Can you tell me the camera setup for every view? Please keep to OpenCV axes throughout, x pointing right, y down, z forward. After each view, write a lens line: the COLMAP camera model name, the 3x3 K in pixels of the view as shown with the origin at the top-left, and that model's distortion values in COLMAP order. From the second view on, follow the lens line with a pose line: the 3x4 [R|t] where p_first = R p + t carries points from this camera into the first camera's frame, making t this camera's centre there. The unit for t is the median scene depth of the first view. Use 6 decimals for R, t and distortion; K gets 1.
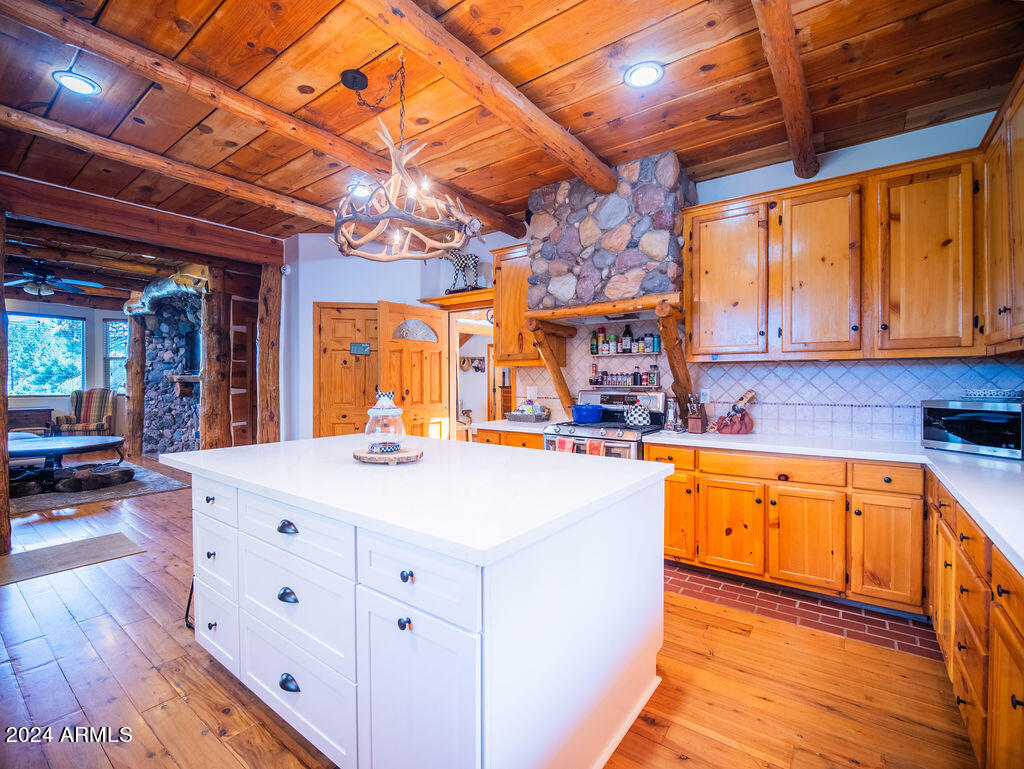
lens RADIAL K [[466.0, 0, 509.5], [0, 466.0, 385.1], [0, 0, 1]] dist [-0.015347, -0.000950]
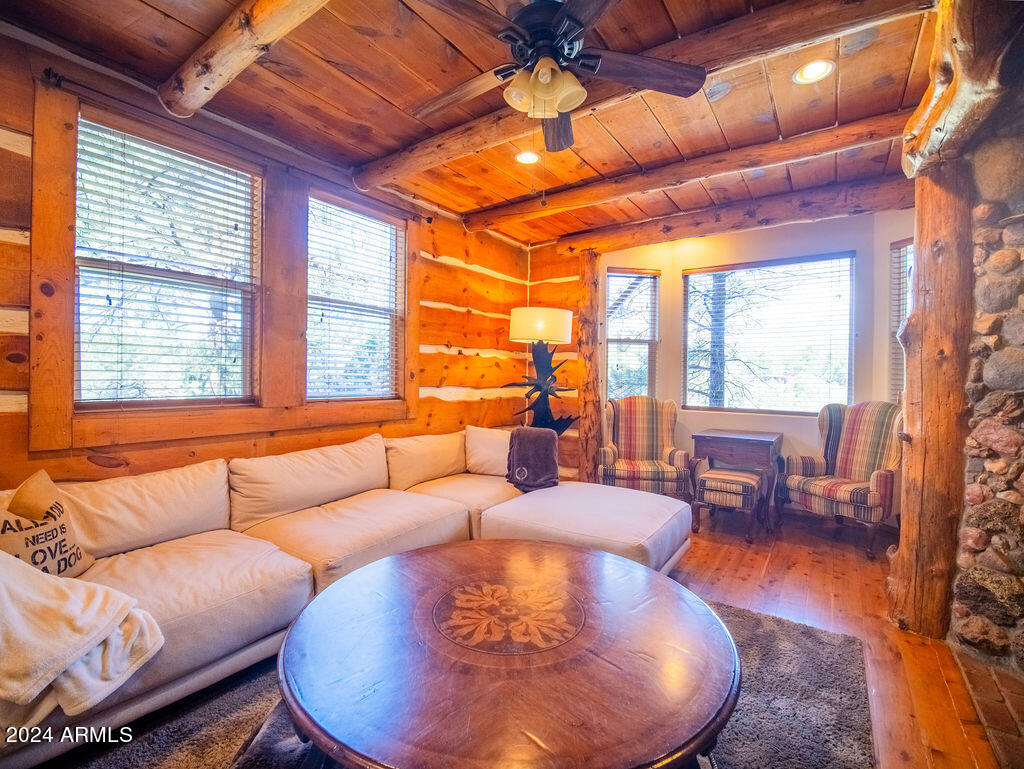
lens RADIAL K [[466.0, 0, 509.5], [0, 466.0, 385.1], [0, 0, 1]] dist [-0.015347, -0.000950]
pose [[0.035327, 0.009980, -0.999326, -0.516011], [-0.022007, 0.999715, 0.009206, -0.006271], [0.999133, 0.021667, 0.035537, 0.704075]]
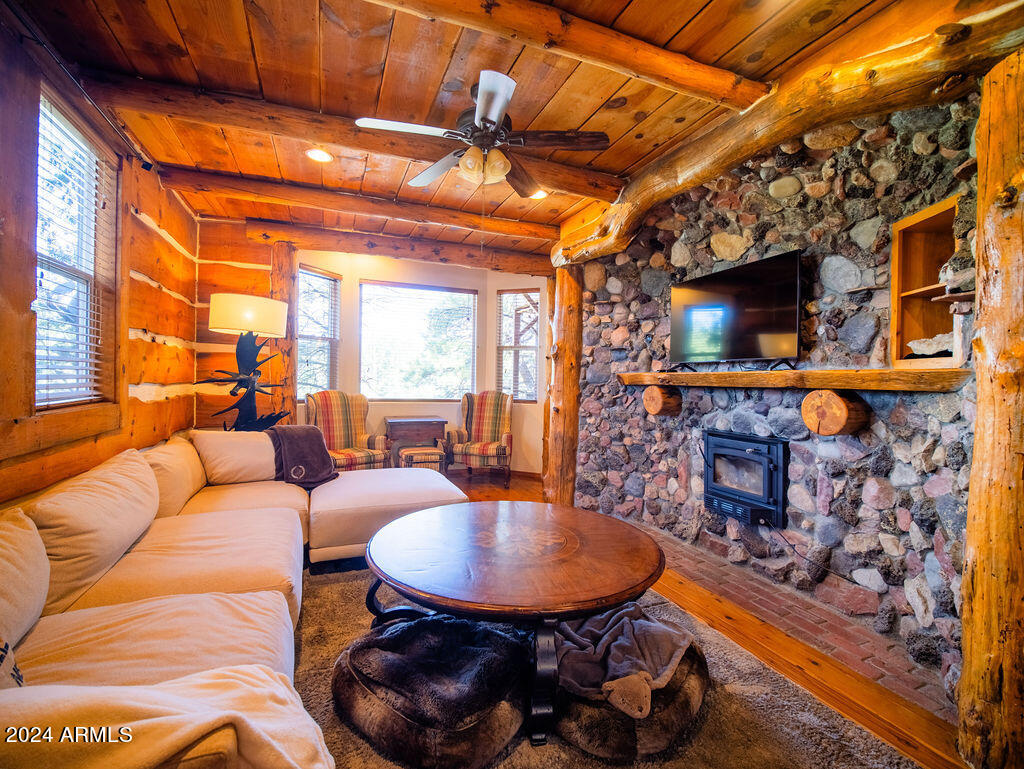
lens RADIAL K [[466.0, 0, 509.5], [0, 466.0, 385.1], [0, 0, 1]] dist [-0.015347, -0.000950]
pose [[0.853627, 0.019809, -0.520508, -0.565917], [-0.021451, 0.999766, 0.002869, -0.004832], [0.520443, 0.008716, 0.853852, 0.467263]]
